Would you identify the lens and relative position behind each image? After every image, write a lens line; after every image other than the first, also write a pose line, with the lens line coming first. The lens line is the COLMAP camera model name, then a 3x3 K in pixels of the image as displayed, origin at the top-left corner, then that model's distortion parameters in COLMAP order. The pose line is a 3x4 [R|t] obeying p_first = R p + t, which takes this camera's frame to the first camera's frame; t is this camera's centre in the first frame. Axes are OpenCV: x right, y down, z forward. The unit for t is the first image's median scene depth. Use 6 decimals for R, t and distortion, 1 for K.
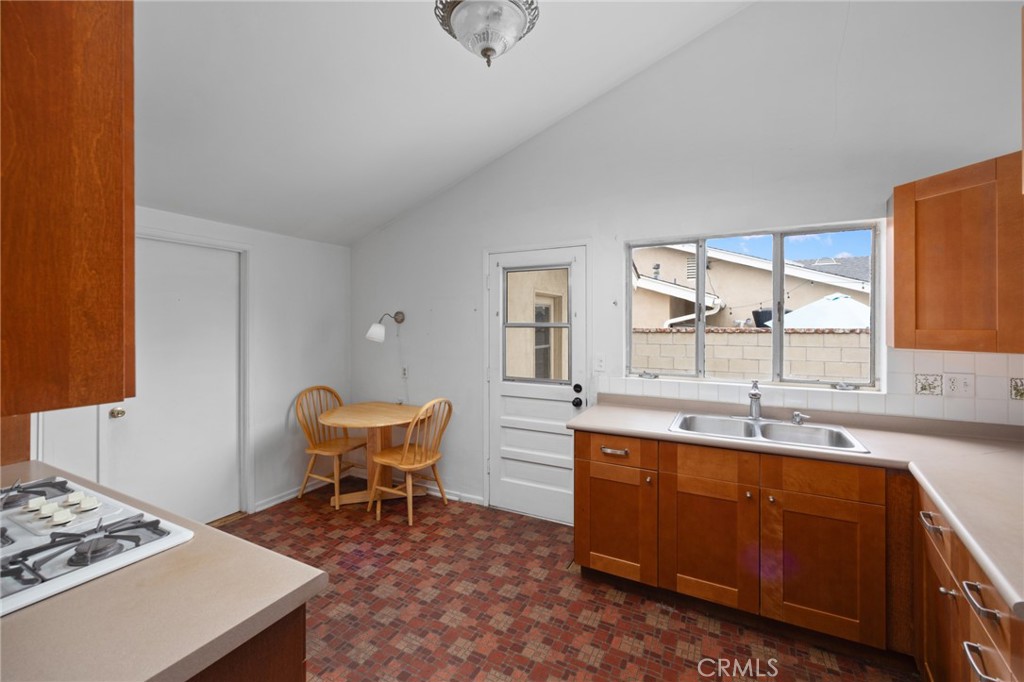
lens RADIAL K [[413.2, 0, 512.0], [0, 413.2, 341.0], [0, 0, 1]] dist [0.001678, -0.000027]
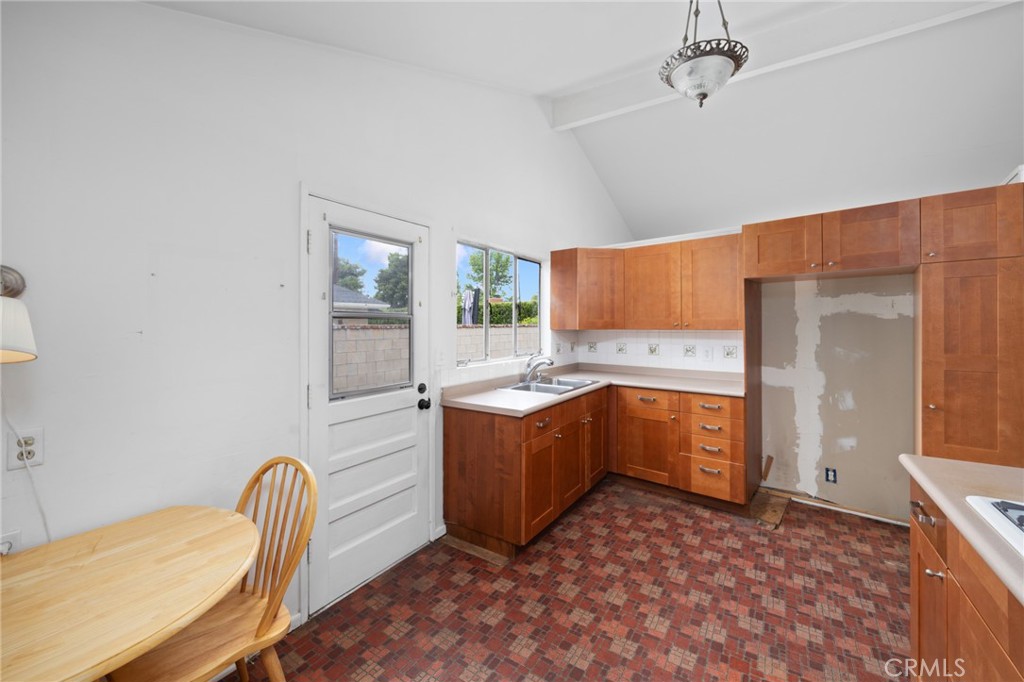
lens RADIAL K [[411.0, 0, 513.5], [0, 411.0, 329.1], [0, 0, 1]] dist [0.000523, -0.000099]
pose [[0.087908, -0.017034, 0.995983, -0.791317], [0.026155, 0.999549, 0.014786, -0.022286], [-0.995785, 0.024750, 0.088314, 0.831627]]
